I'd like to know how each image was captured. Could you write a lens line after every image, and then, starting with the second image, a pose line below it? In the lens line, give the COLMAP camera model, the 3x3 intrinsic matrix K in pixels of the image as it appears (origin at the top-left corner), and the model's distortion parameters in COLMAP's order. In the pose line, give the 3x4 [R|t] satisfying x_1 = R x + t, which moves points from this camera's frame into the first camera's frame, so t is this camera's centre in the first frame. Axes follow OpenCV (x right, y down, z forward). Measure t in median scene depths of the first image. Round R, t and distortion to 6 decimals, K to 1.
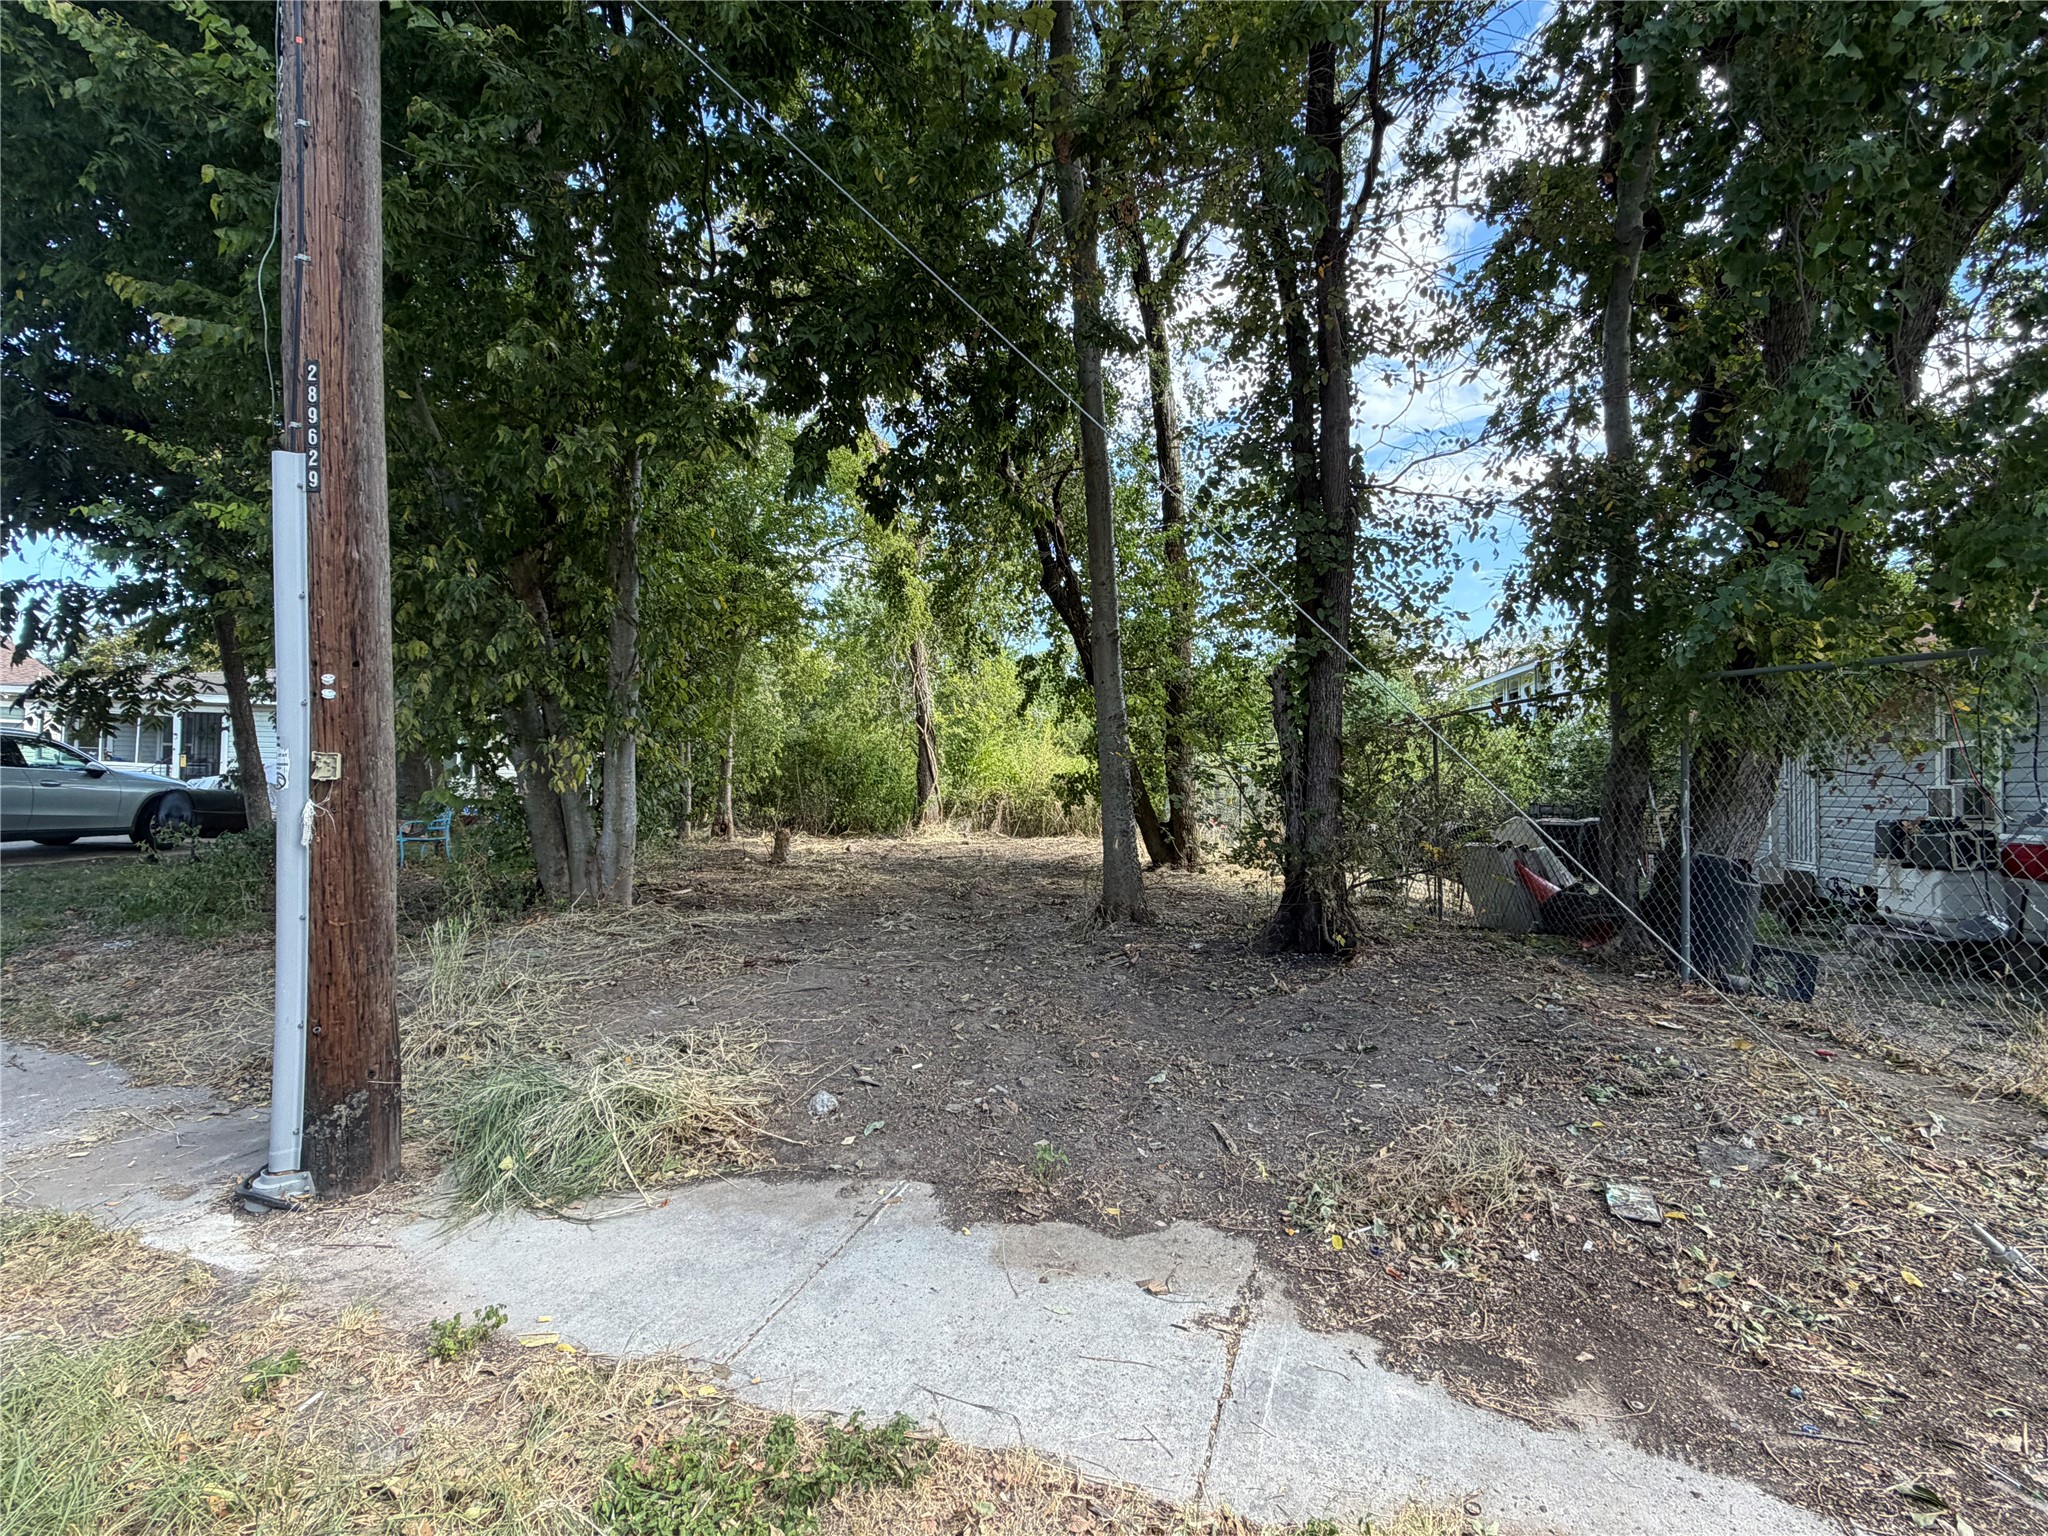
lens RADIAL K [[961.9, 0, 1024.0], [0, 961.9, 768.0], [0, 0, 1]] dist [0.001943, -0.000447]
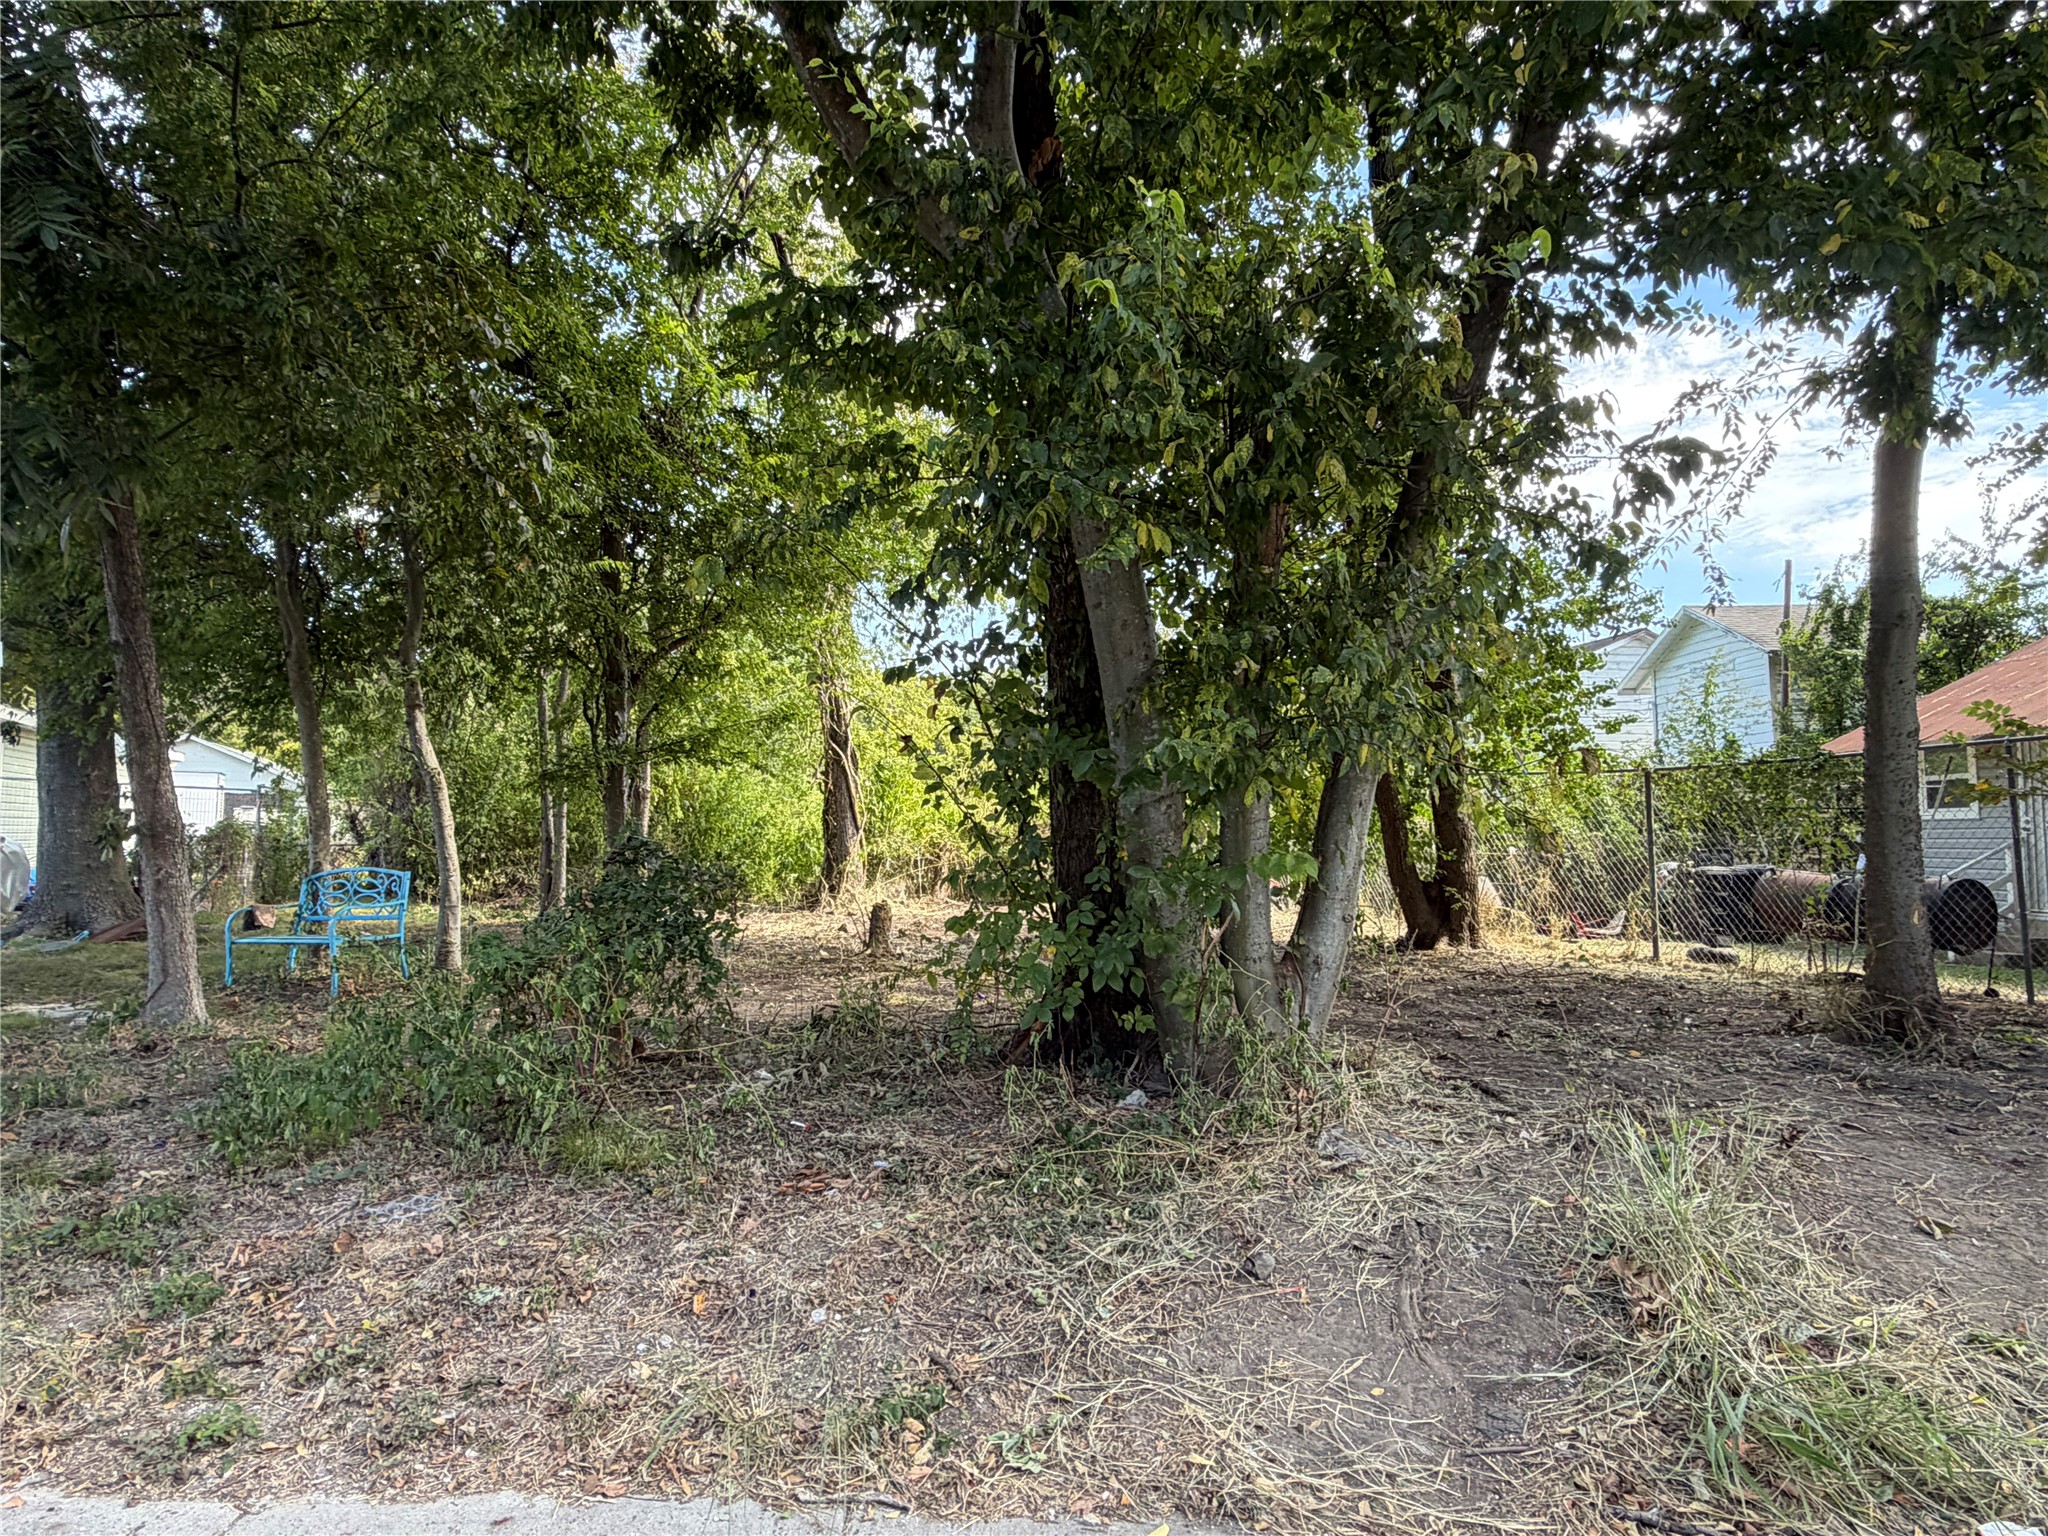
lens RADIAL K [[1247.8, 0, 1024.0], [0, 1247.8, 768.0], [0, 0, 1]] dist [-0.000502, 0.000095]
pose [[0.954255, 0.009984, 0.298826, -0.733618], [-0.000396, 0.999484, -0.032129, 0.000639], [-0.298992, 0.030541, 0.953767, 0.316576]]
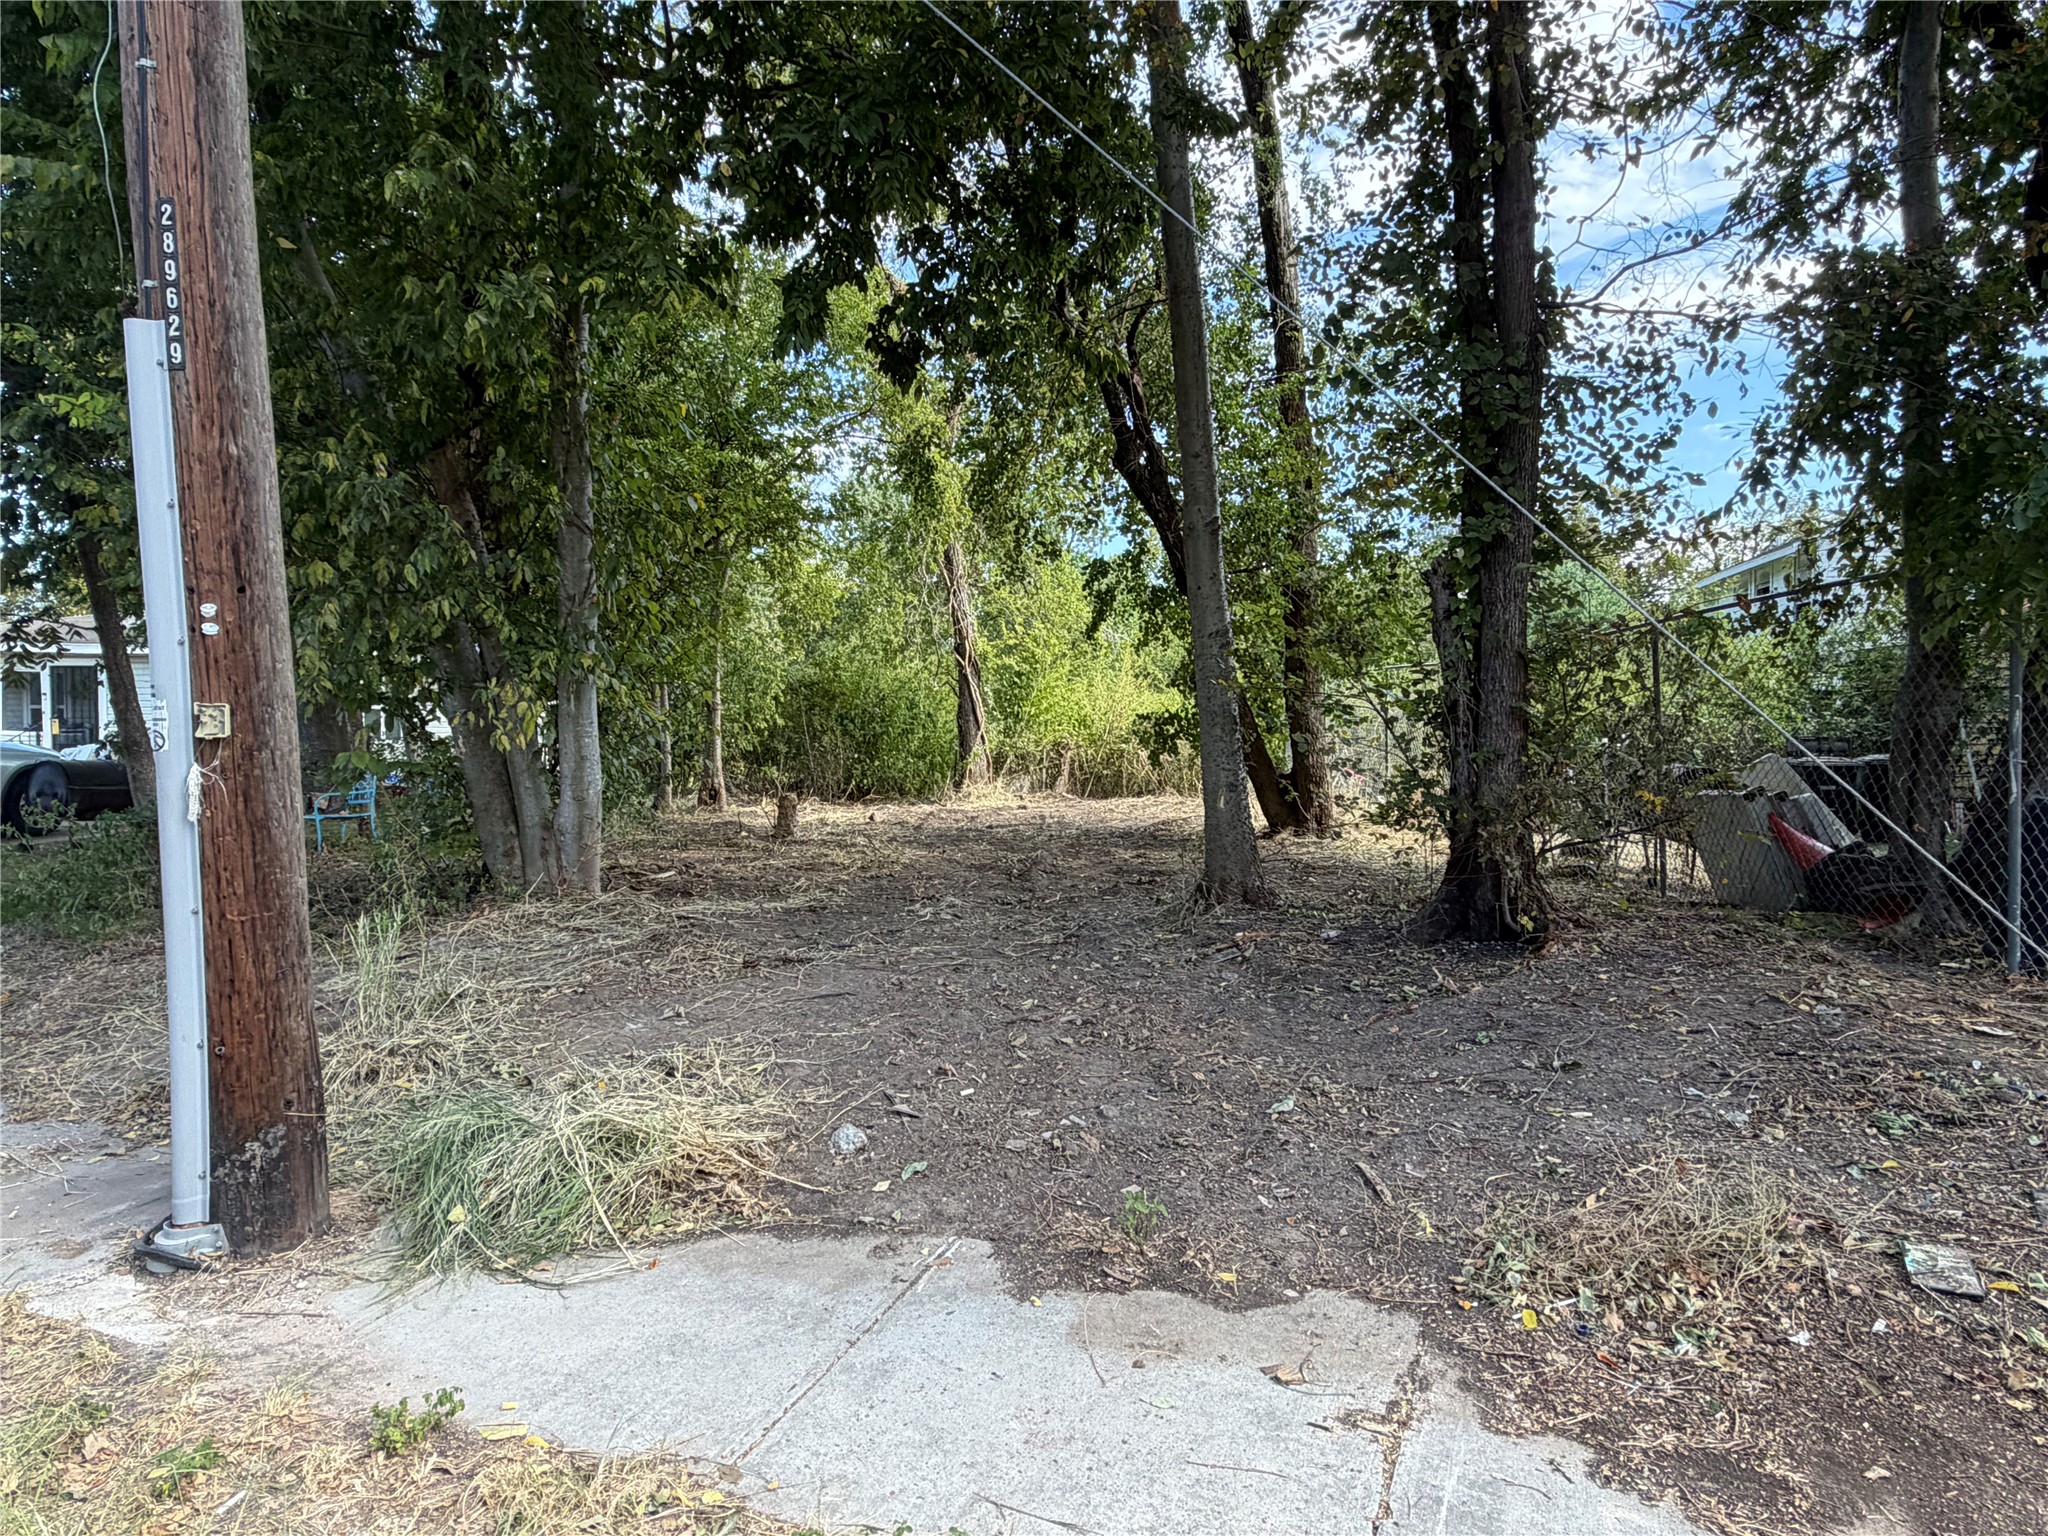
lens RADIAL K [[1251.7, 0, 1011.1], [0, 1251.7, 772.0], [0, 0, 1]] dist [0.001421, 0.000514]
pose [[0.997322, -0.023242, -0.069343, -0.000219], [0.026572, 0.998518, 0.047502, 0.004828], [0.068137, -0.049217, 0.996461, 0.009916]]
